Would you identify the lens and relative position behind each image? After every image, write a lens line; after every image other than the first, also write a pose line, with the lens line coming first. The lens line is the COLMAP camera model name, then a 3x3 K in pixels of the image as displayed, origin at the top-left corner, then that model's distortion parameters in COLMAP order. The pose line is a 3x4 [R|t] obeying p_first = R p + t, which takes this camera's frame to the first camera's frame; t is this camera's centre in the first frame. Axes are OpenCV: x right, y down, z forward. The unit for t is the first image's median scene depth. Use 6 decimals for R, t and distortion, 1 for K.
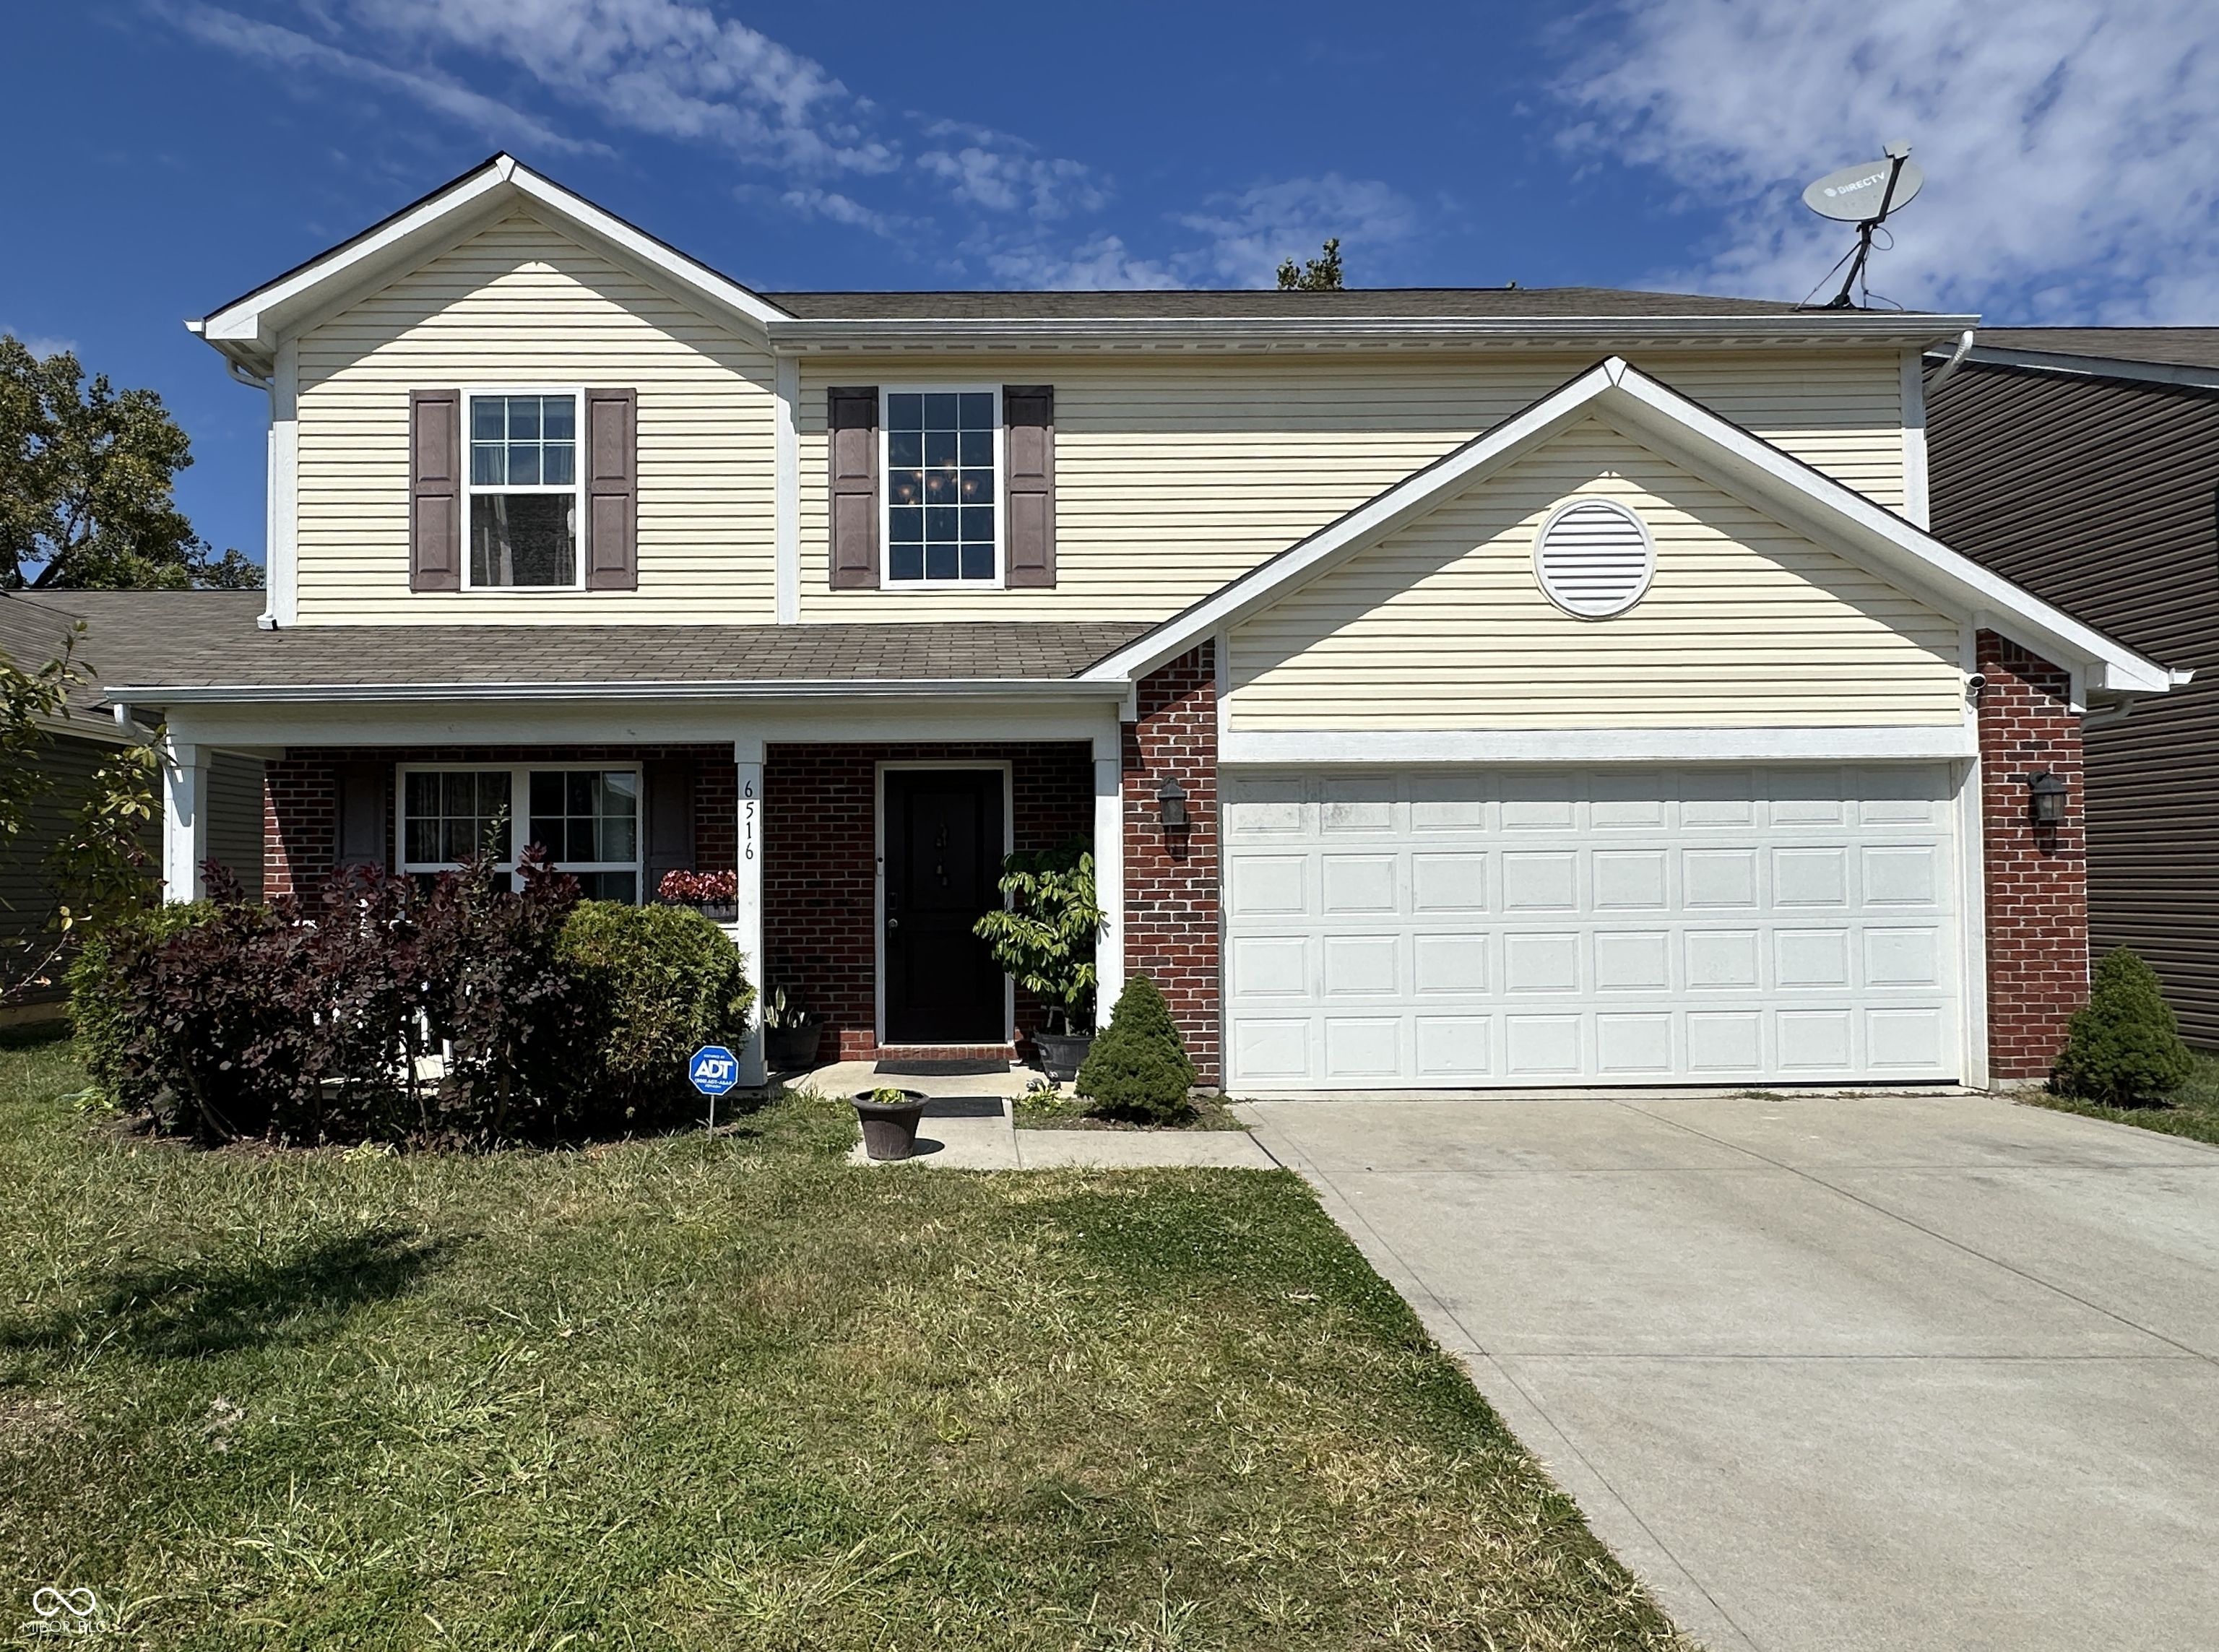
lens RADIAL K [[1218.3, 0, 1109.6], [0, 1218.3, 846.4], [0, 0, 1]] dist [0.000168, -0.001920]
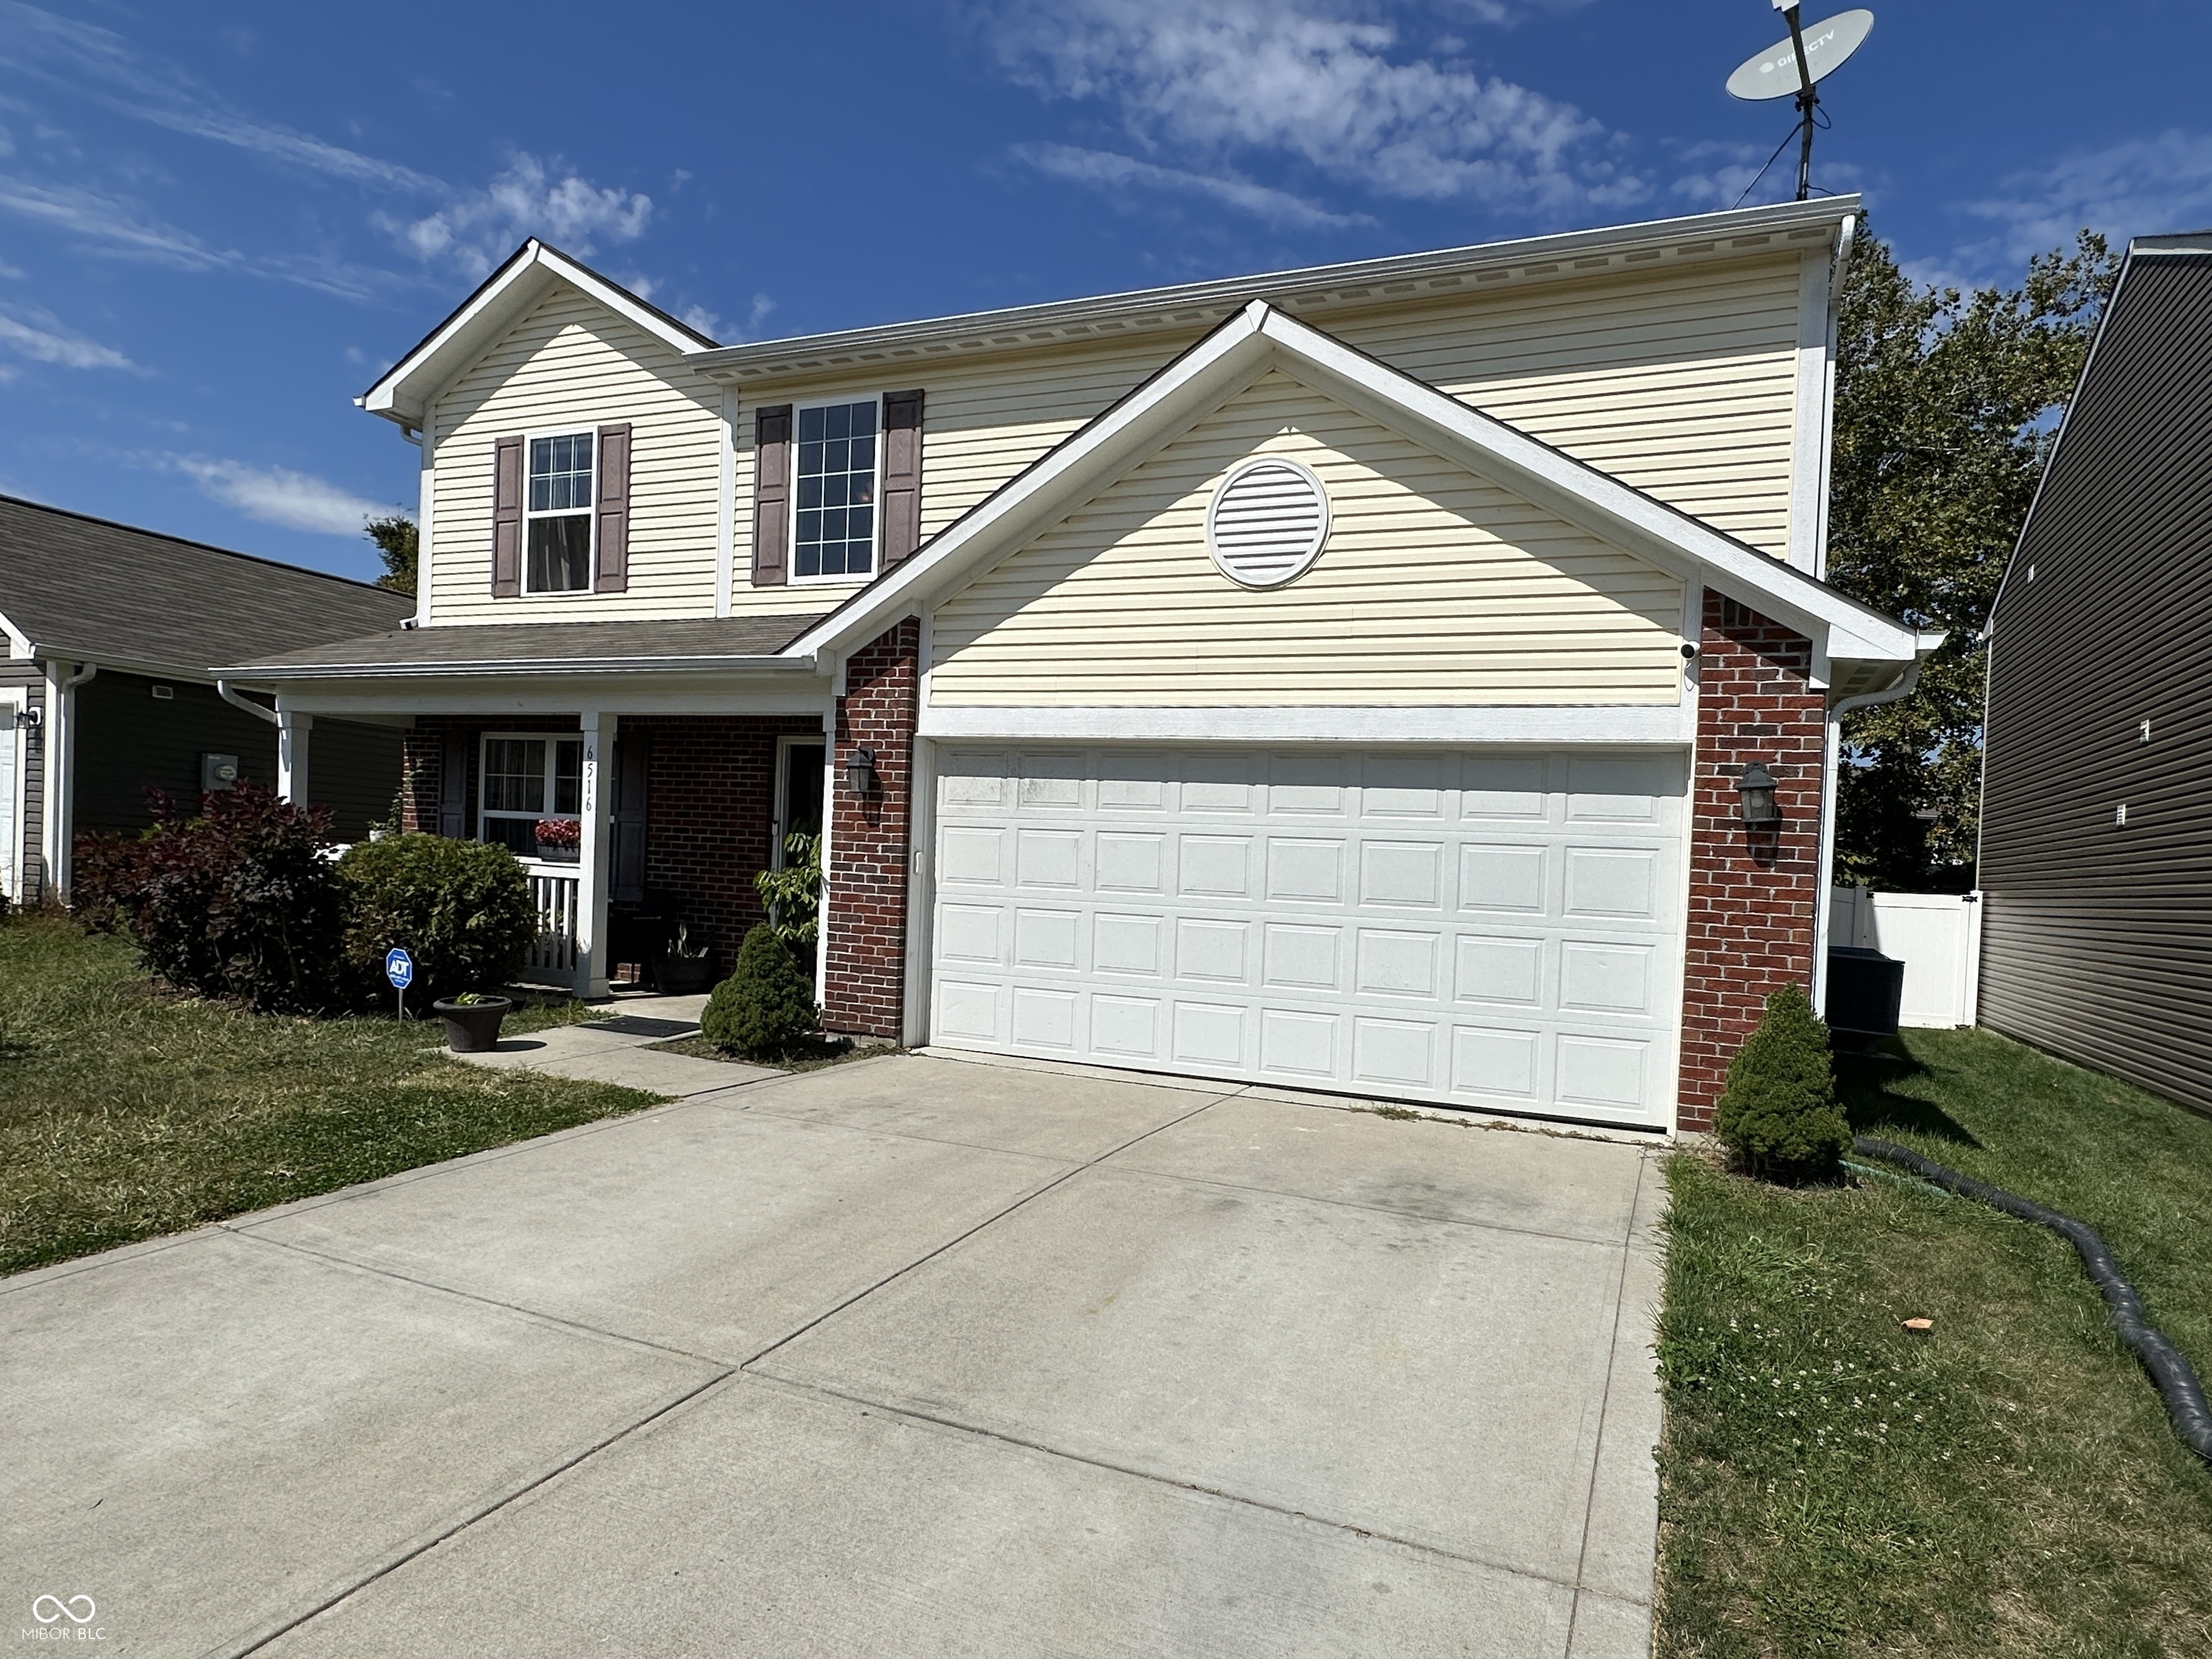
lens RADIAL K [[1141.9, 0, 1276.0], [0, 1141.9, 902.4], [0, 0, 1]] dist [-0.005054, 0.001577]
pose [[0.936077, 0.064883, -0.345760, 0.694480], [-0.049482, 0.997357, 0.053195, 0.006702], [0.348298, -0.032686, 0.936814, 0.164813]]
